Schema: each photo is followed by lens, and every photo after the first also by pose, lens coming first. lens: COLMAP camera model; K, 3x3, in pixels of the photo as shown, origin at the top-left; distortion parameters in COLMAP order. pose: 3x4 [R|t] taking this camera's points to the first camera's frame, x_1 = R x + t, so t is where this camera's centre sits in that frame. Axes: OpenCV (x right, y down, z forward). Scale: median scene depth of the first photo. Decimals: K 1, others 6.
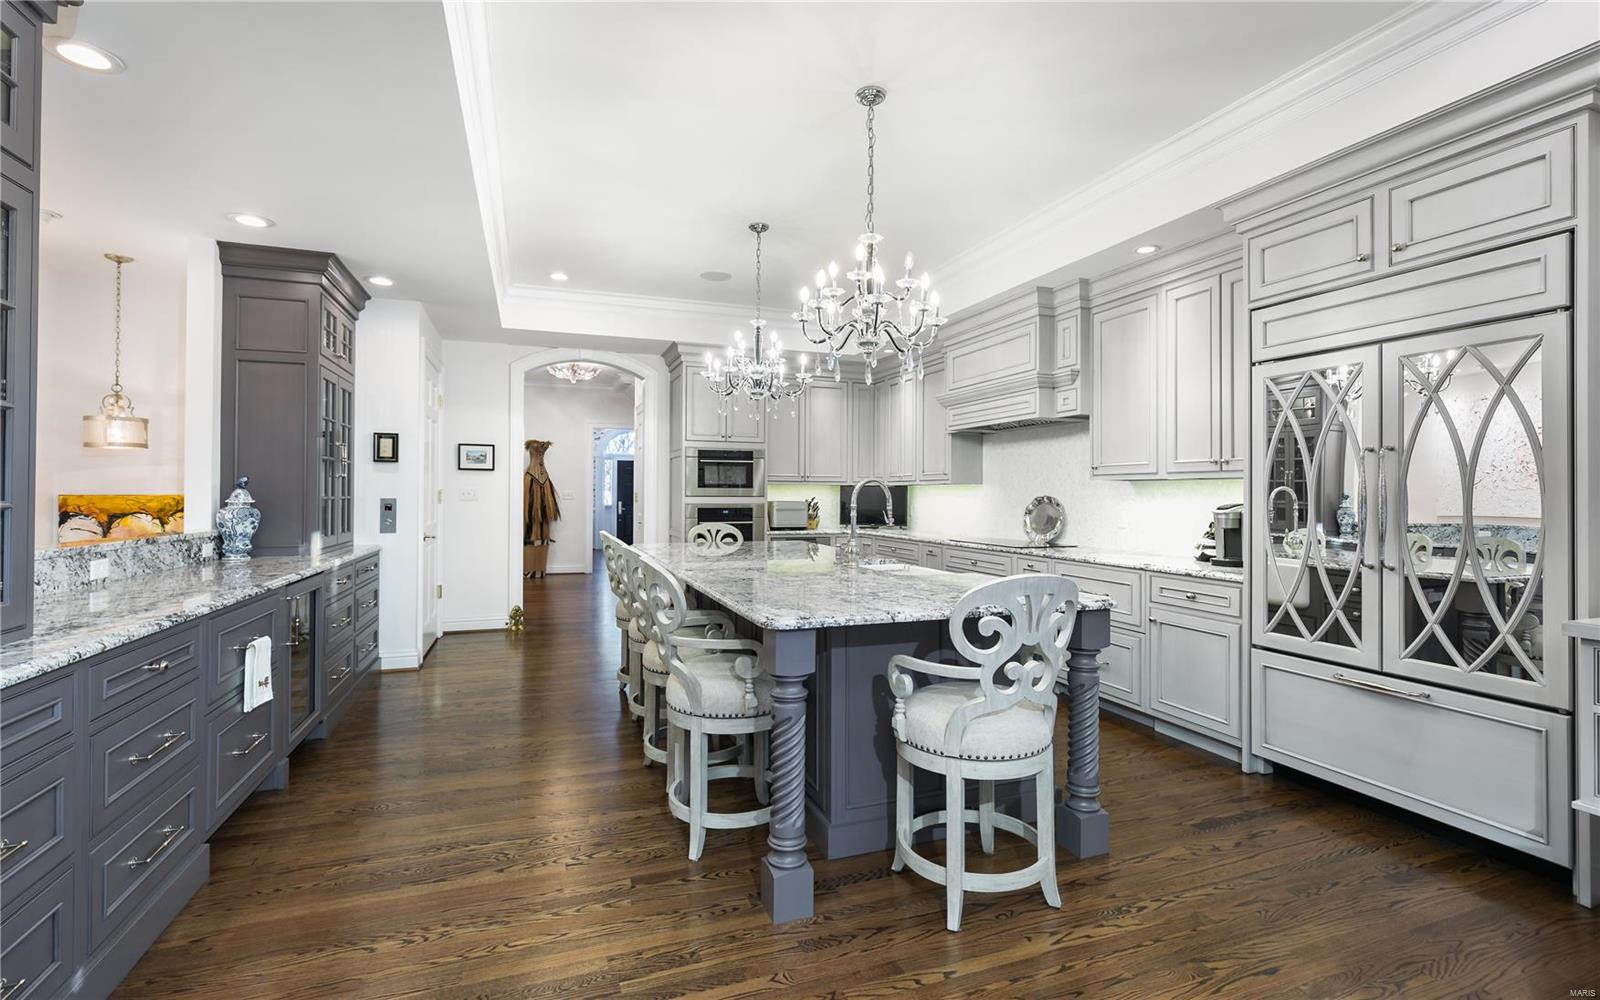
lens RADIAL K [[729.4, 0, 802.6], [0, 729.4, 482.2], [0, 0, 1]] dist [-0.002837, -0.000107]
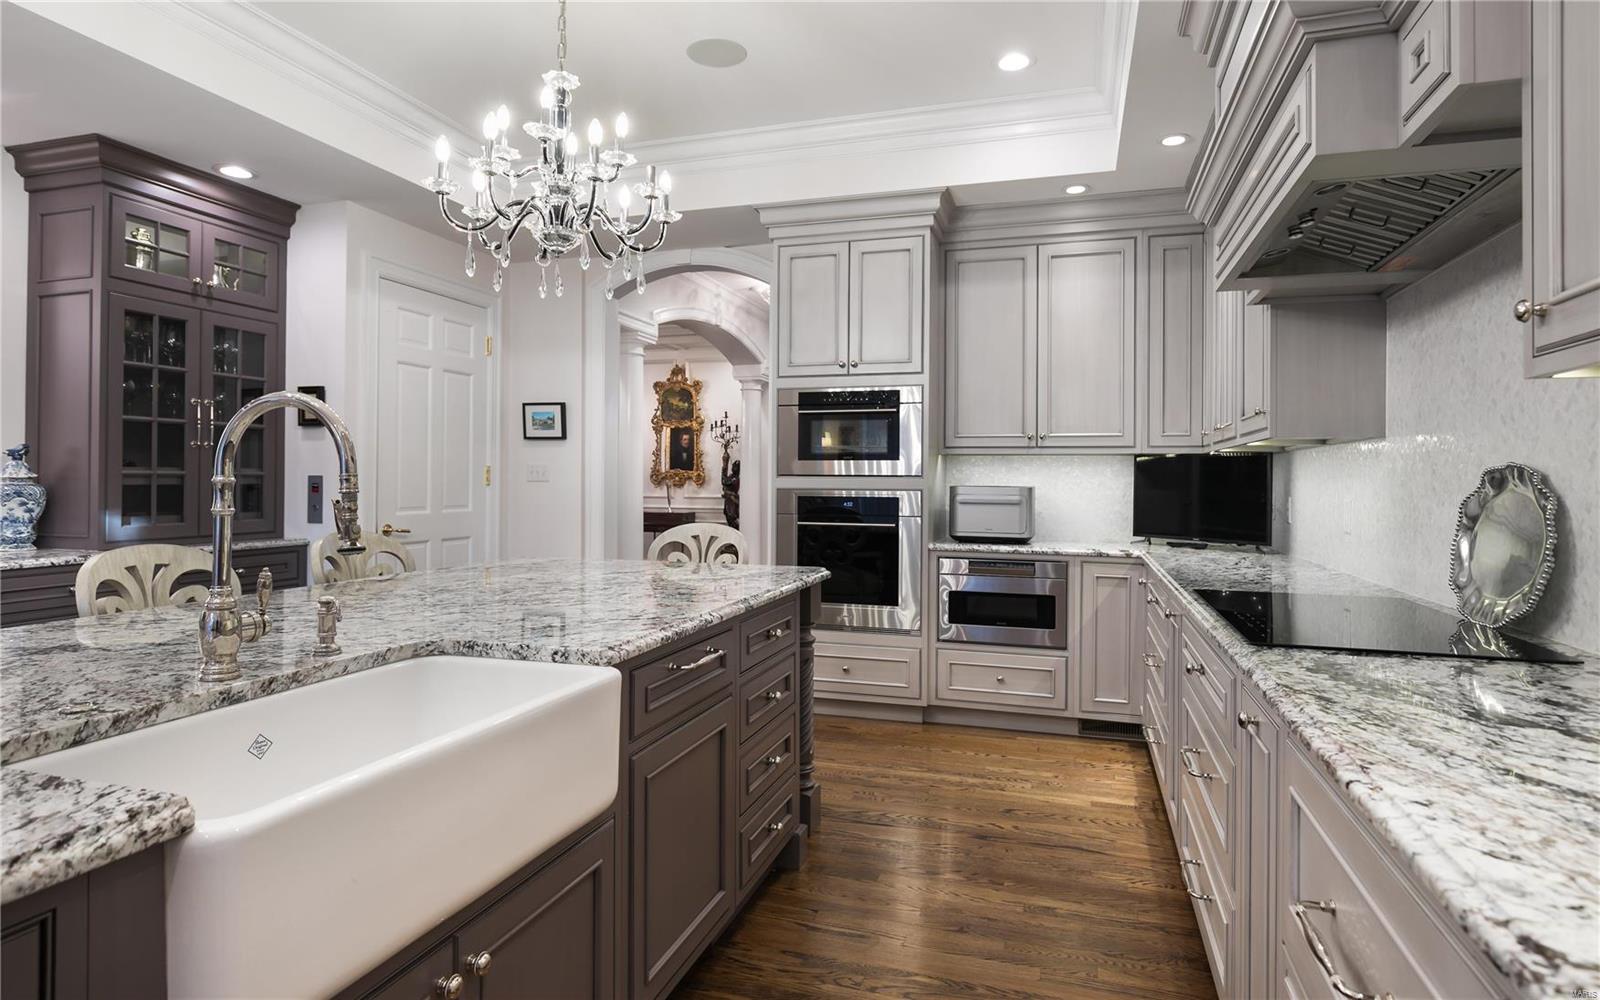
lens RADIAL K [[865.6, 0, 799.6], [0, 865.6, 469.6], [0, 0, 1]] dist [-0.001988, -0.000345]
pose [[0.786303, -0.006447, -0.617808, 0.315444], [0.007057, 0.999974, -0.001454, 0.018673], [0.617801, -0.003217, 0.786328, 0.553180]]
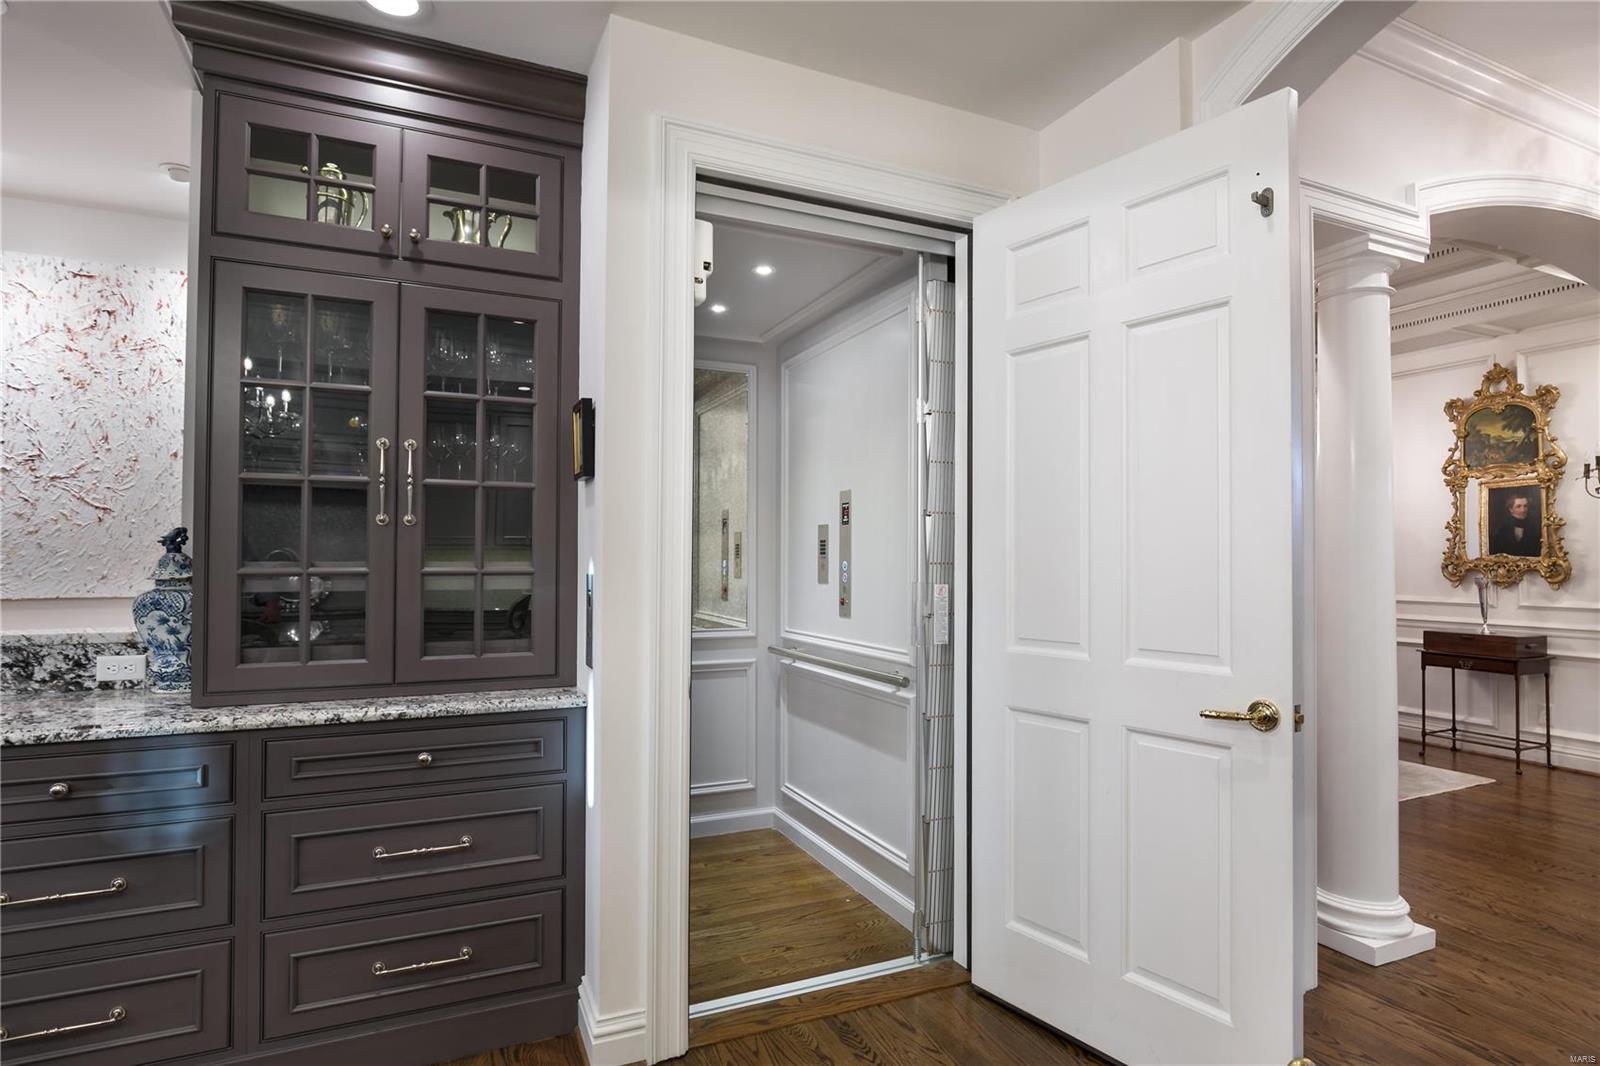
lens RADIAL K [[847.4, 0, 800.0], [0, 847.4, 542.0], [0, 0, 1]] dist [-0.003641, -0.000556]
pose [[0.067411, -0.026596, -0.997371, -0.113312], [0.010942, 0.999604, -0.025916, 0.015769], [0.997665, -0.009167, 0.067675, 0.971209]]
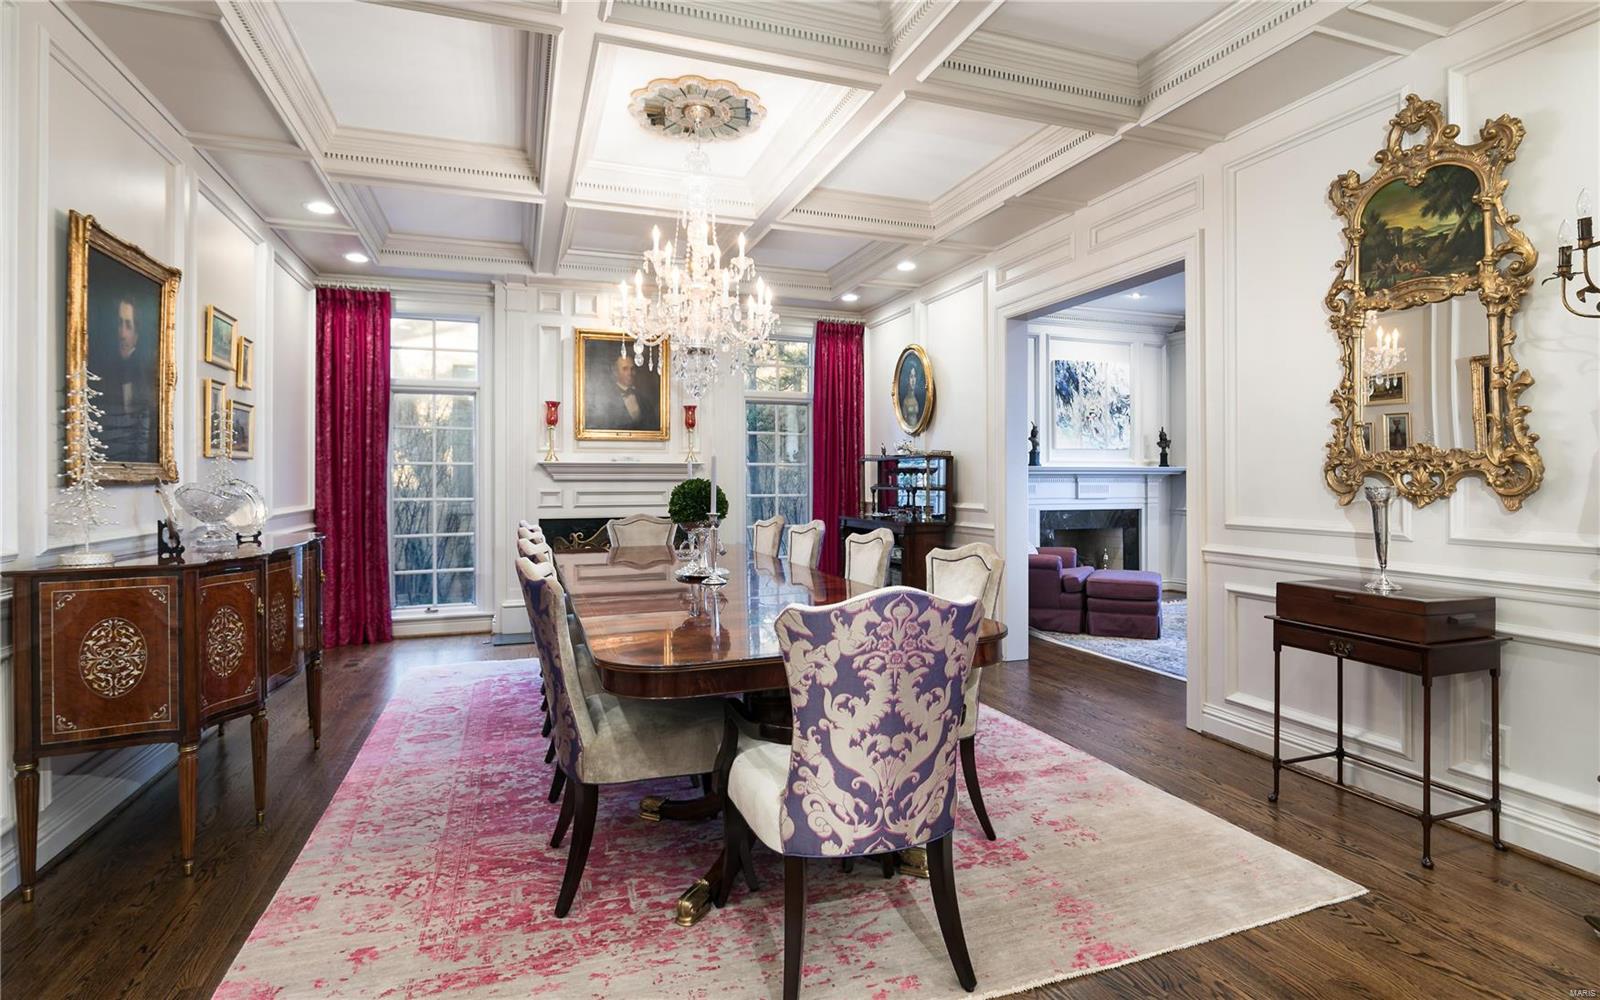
lens RADIAL K [[812.6, 0, 805.4], [0, 812.6, 481.5], [0, 0, 1]] dist [-0.003233, -0.000634]
pose [[0.010024, -0.005857, -0.999933, -0.535796], [0.017371, 0.999833, -0.005682, 0.033586], [0.999799, -0.017312, 0.010124, 1.466062]]
